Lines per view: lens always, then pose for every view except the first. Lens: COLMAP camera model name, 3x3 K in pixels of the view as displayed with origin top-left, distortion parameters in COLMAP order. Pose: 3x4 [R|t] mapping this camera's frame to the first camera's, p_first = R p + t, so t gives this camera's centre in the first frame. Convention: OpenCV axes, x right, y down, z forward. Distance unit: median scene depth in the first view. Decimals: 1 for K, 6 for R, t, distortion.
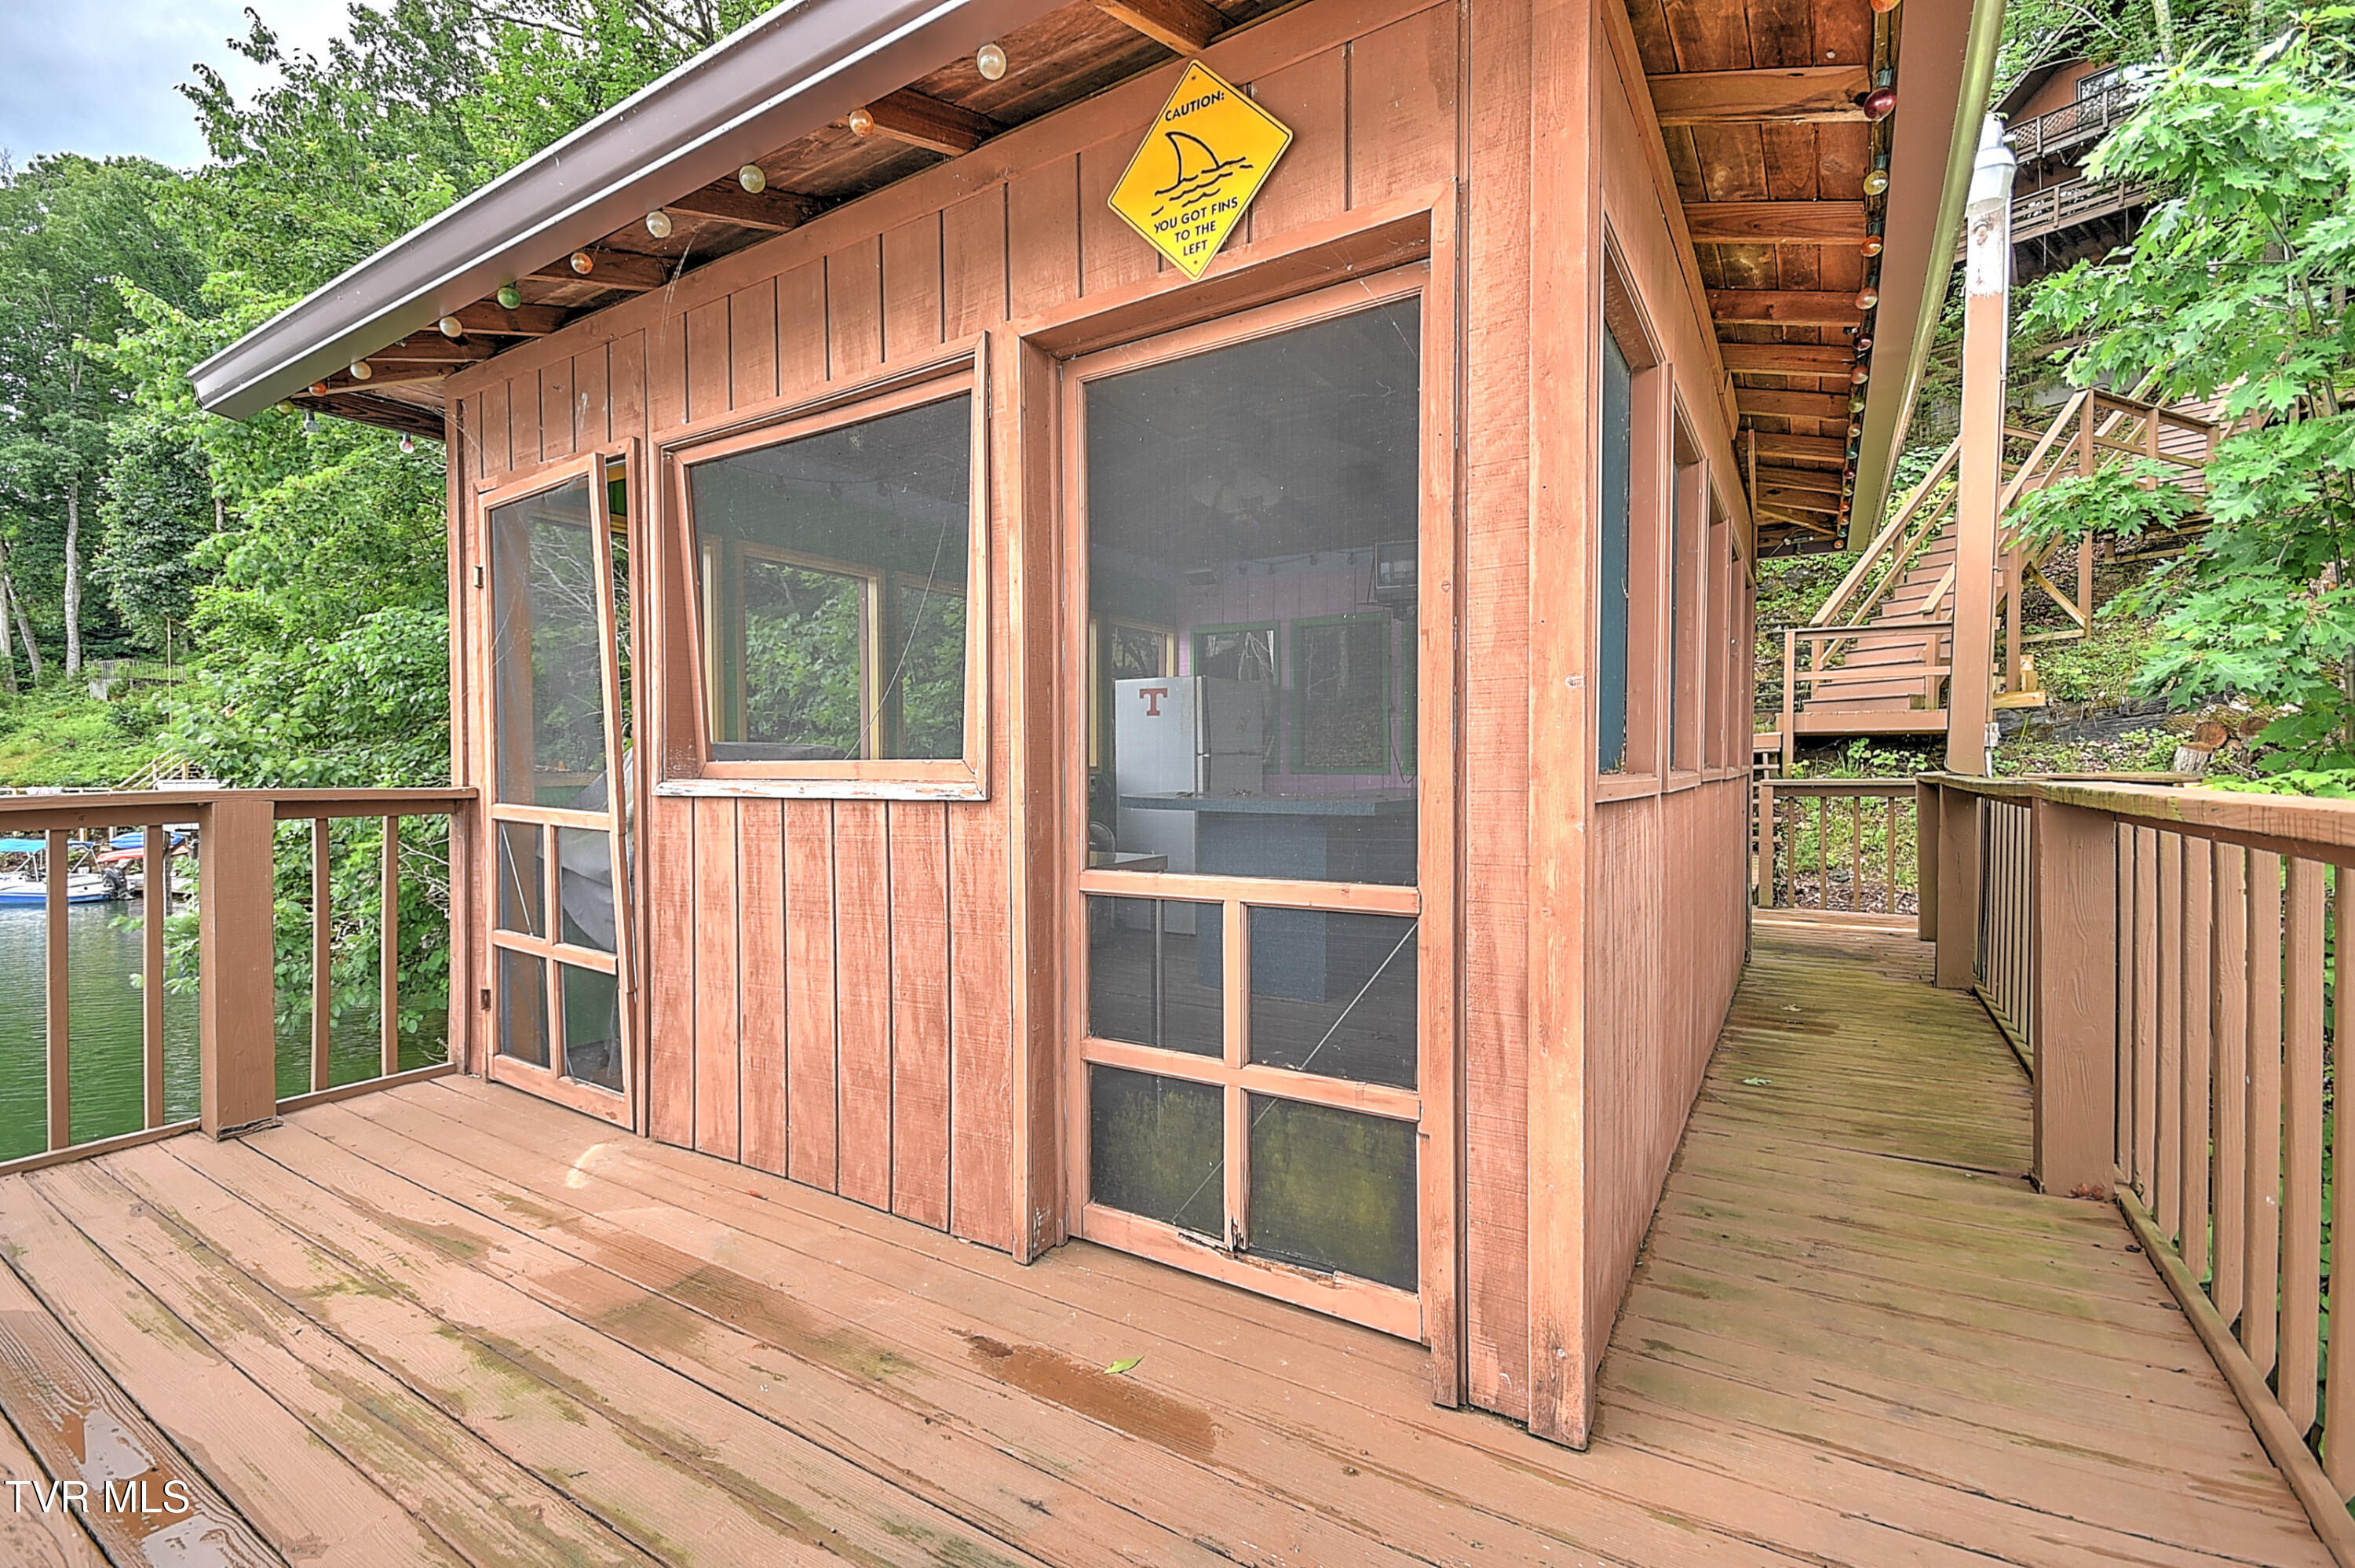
lens RADIAL K [[1029.6, 0, 1171.7], [0, 1029.6, 784.5], [0, 0, 1]] dist [0.014892, -0.005842]
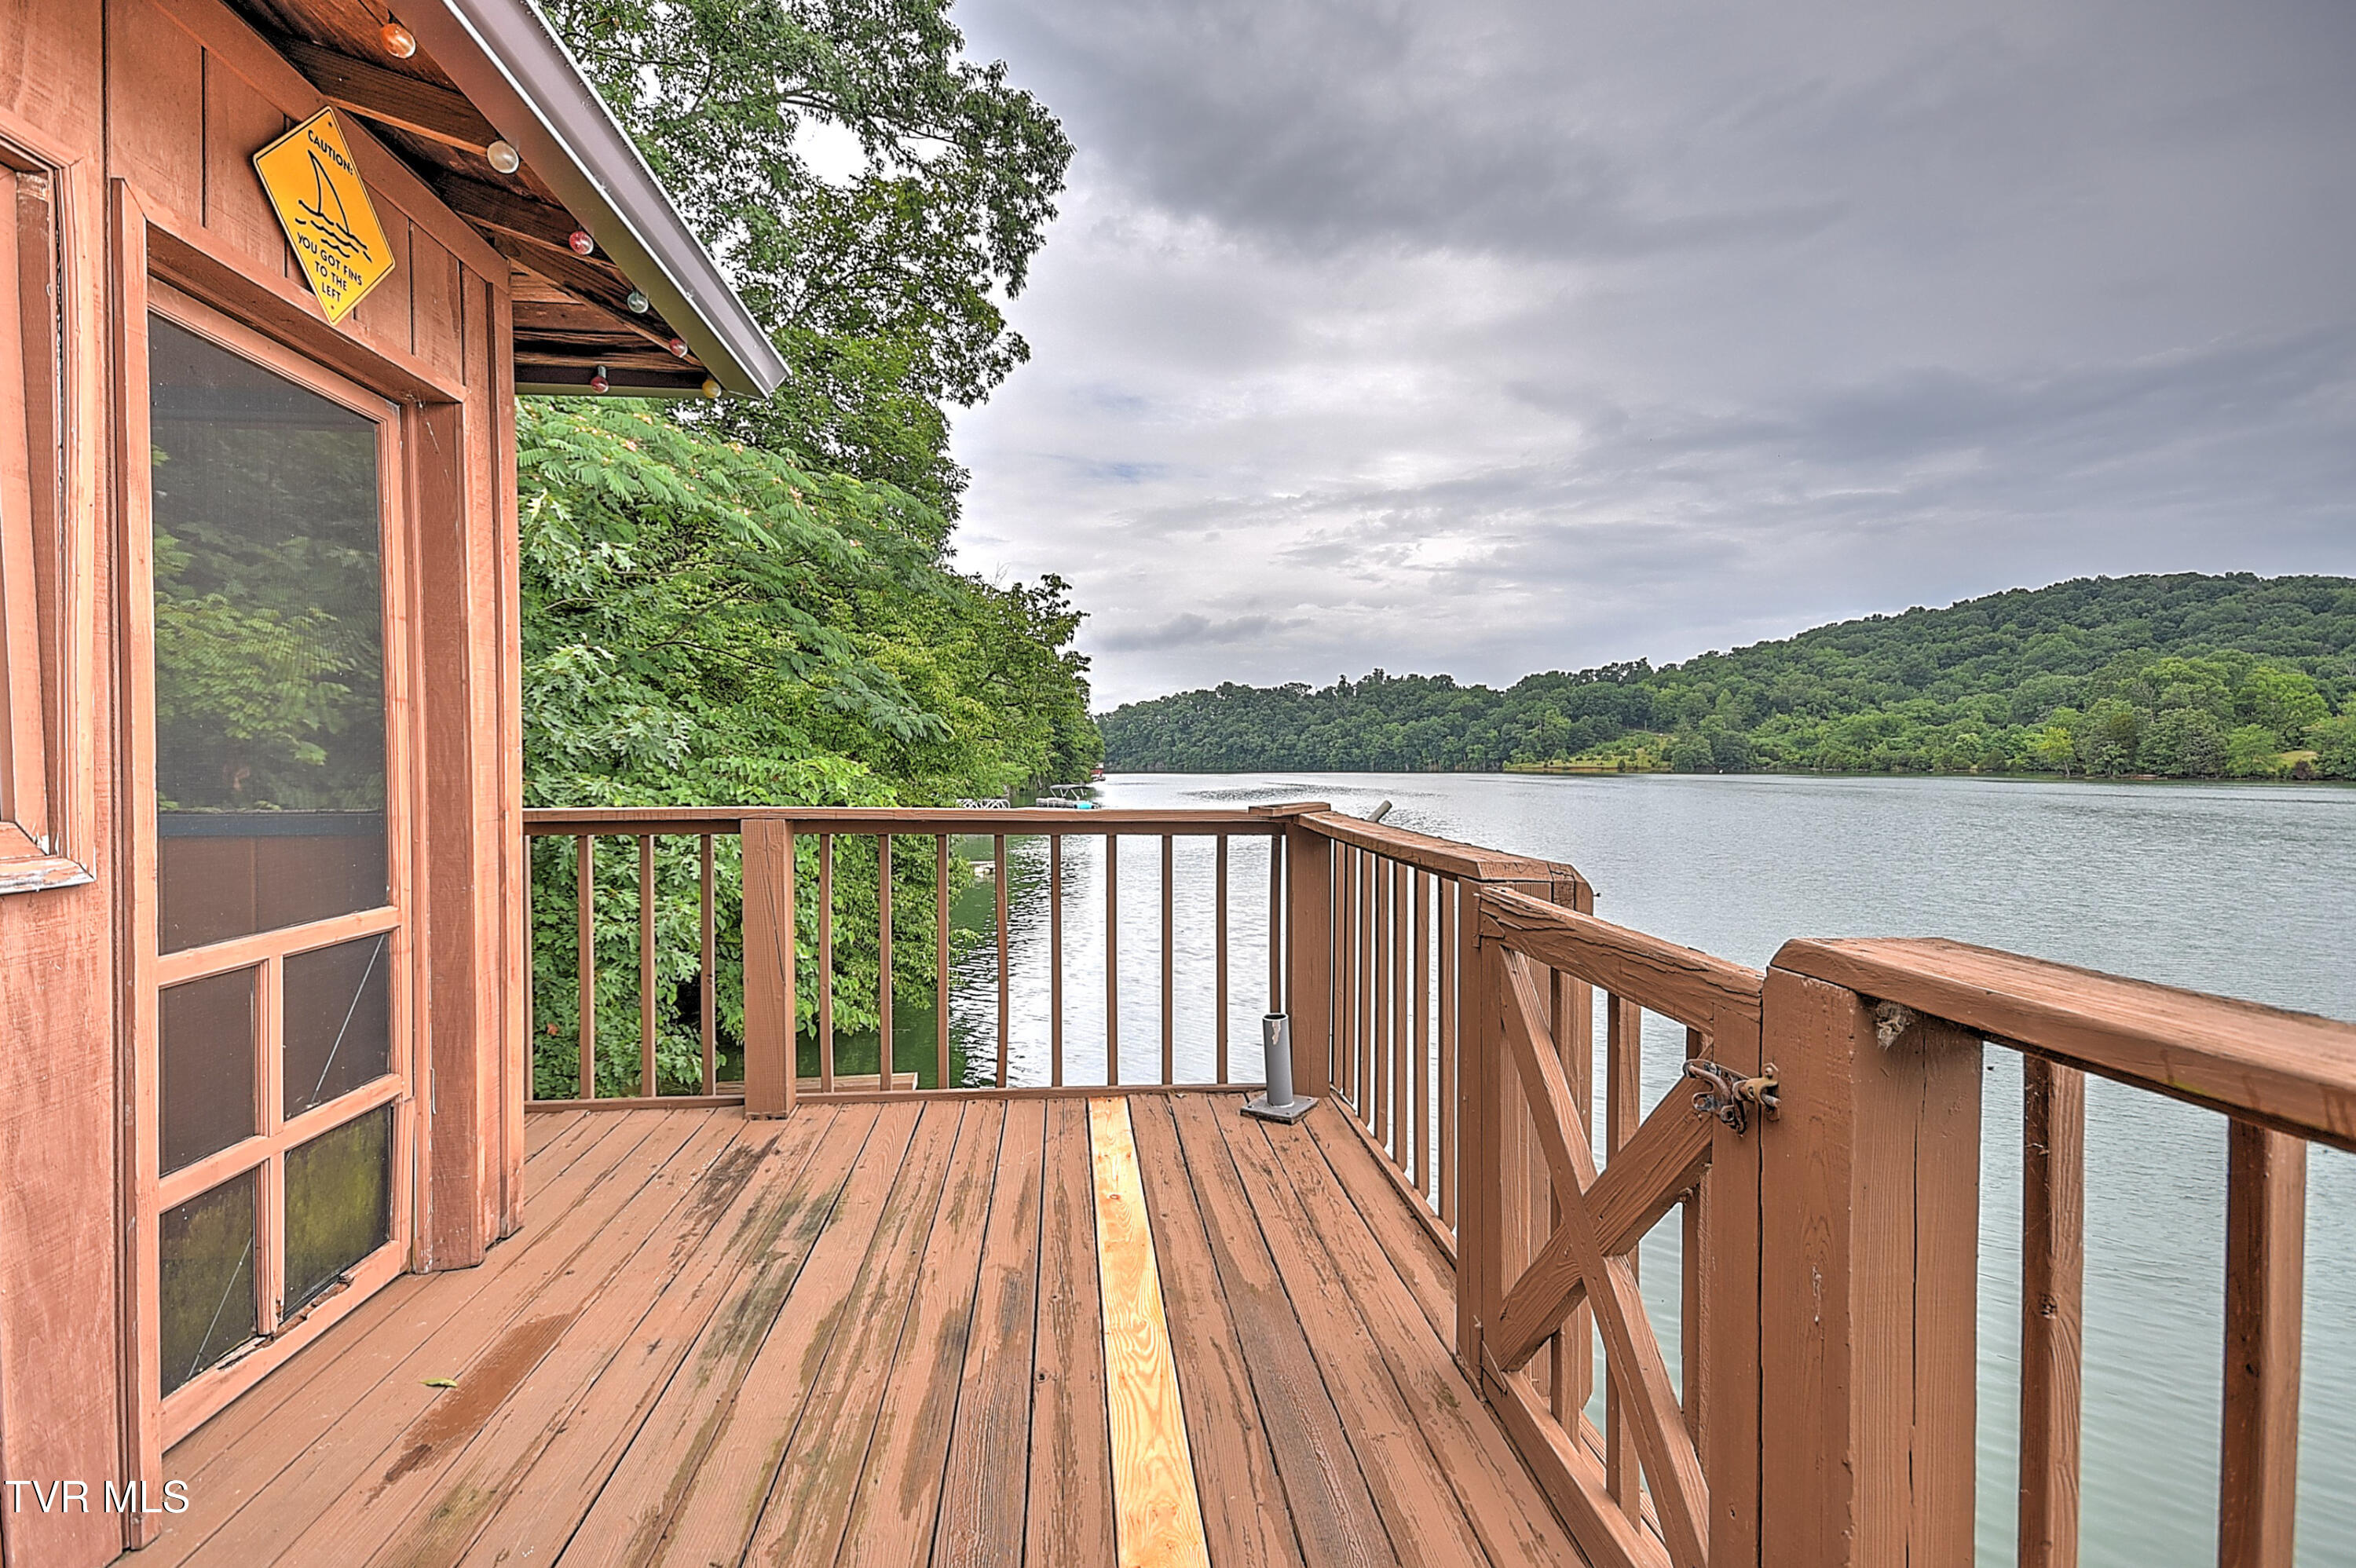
lens RADIAL K [[1106.9, 0, 1178.9], [0, 1106.9, 780.3], [0, 0, 1]] dist [0.014575, 0.000211]
pose [[-0.618642, -0.005445, 0.785654, -1.322773], [0.020596, 0.999520, 0.023145, -0.057575], [-0.785403, 0.030500, -0.618233, 1.032973]]
